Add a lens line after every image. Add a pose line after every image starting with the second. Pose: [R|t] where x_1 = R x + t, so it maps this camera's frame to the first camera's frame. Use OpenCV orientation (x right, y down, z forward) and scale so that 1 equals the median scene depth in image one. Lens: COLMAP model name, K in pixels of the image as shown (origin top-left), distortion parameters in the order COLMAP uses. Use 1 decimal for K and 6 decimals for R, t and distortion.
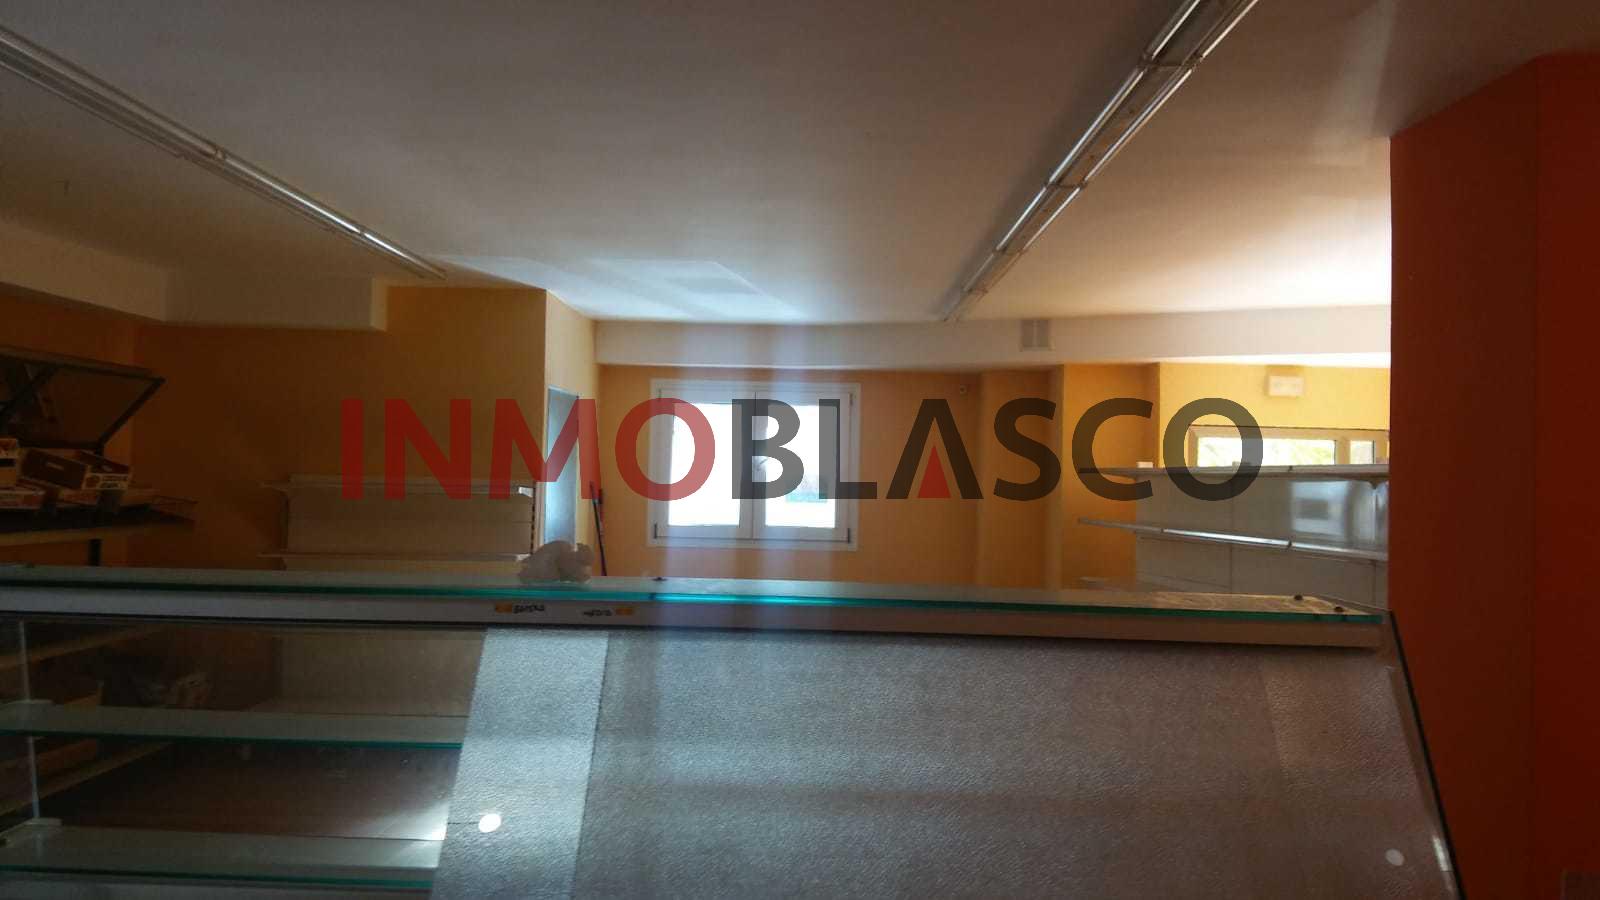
lens RADIAL K [[1266.4, 0, 803.0], [0, 1266.4, 448.0], [0, 0, 1]] dist [0.001304, 0.001594]
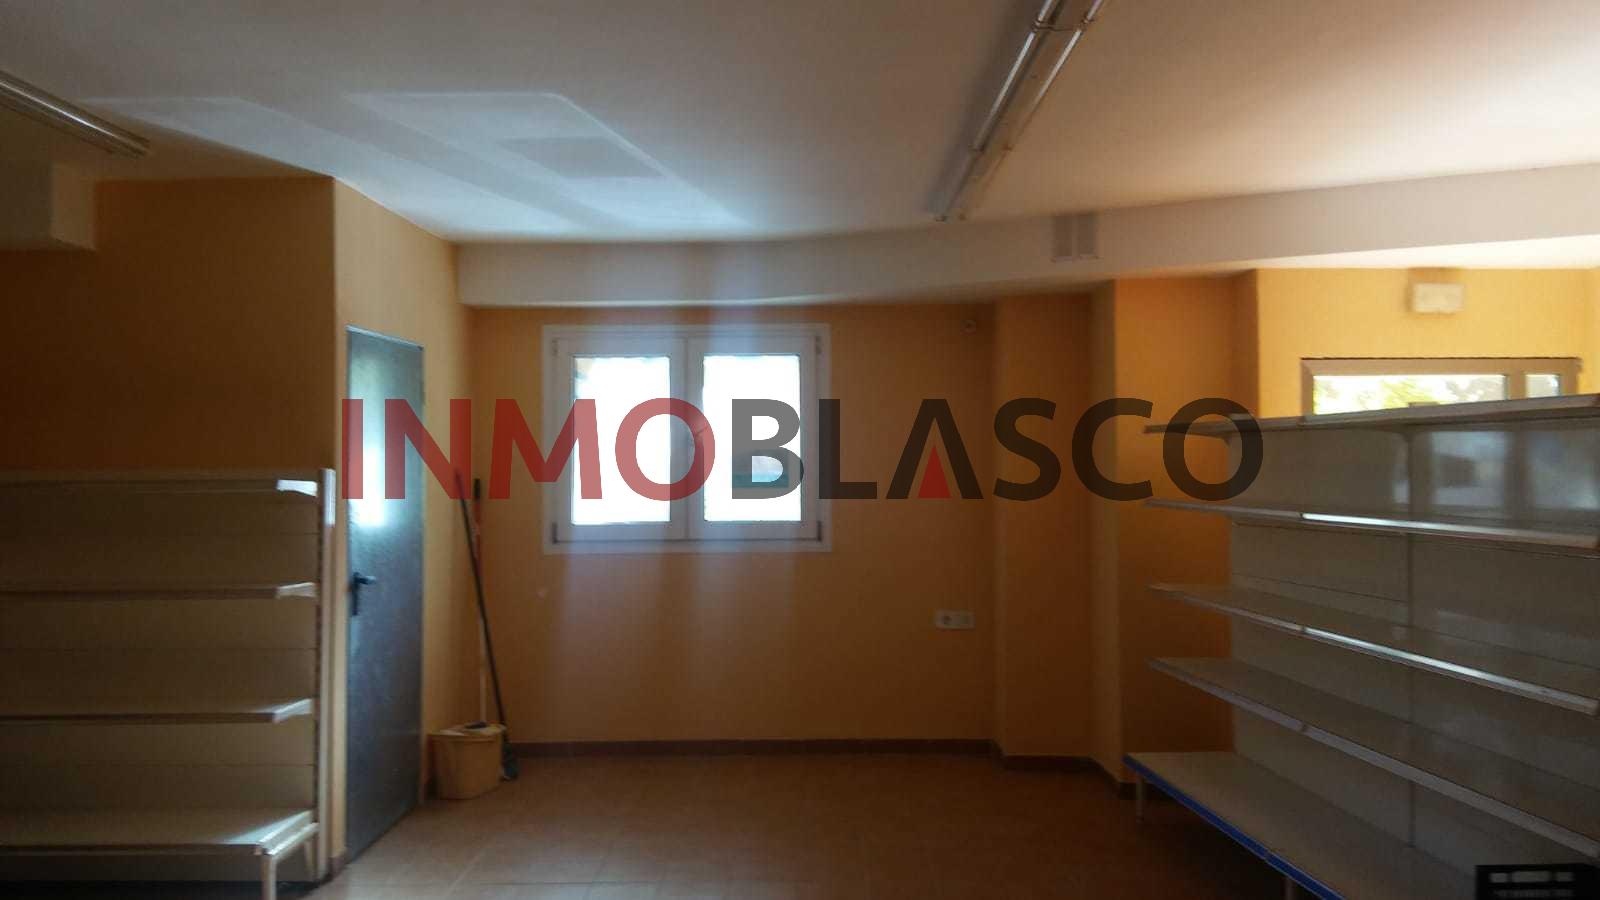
lens RADIAL K [[1266.4, 0, 803.0], [0, 1266.4, 448.0], [0, 0, 1]] dist [0.001304, 0.001594]
pose [[0.999465, -0.032602, 0.002686, 0.028326], [0.032553, 0.999331, 0.016640, 0.010090], [-0.003226, -0.016544, 0.999858, 0.296793]]
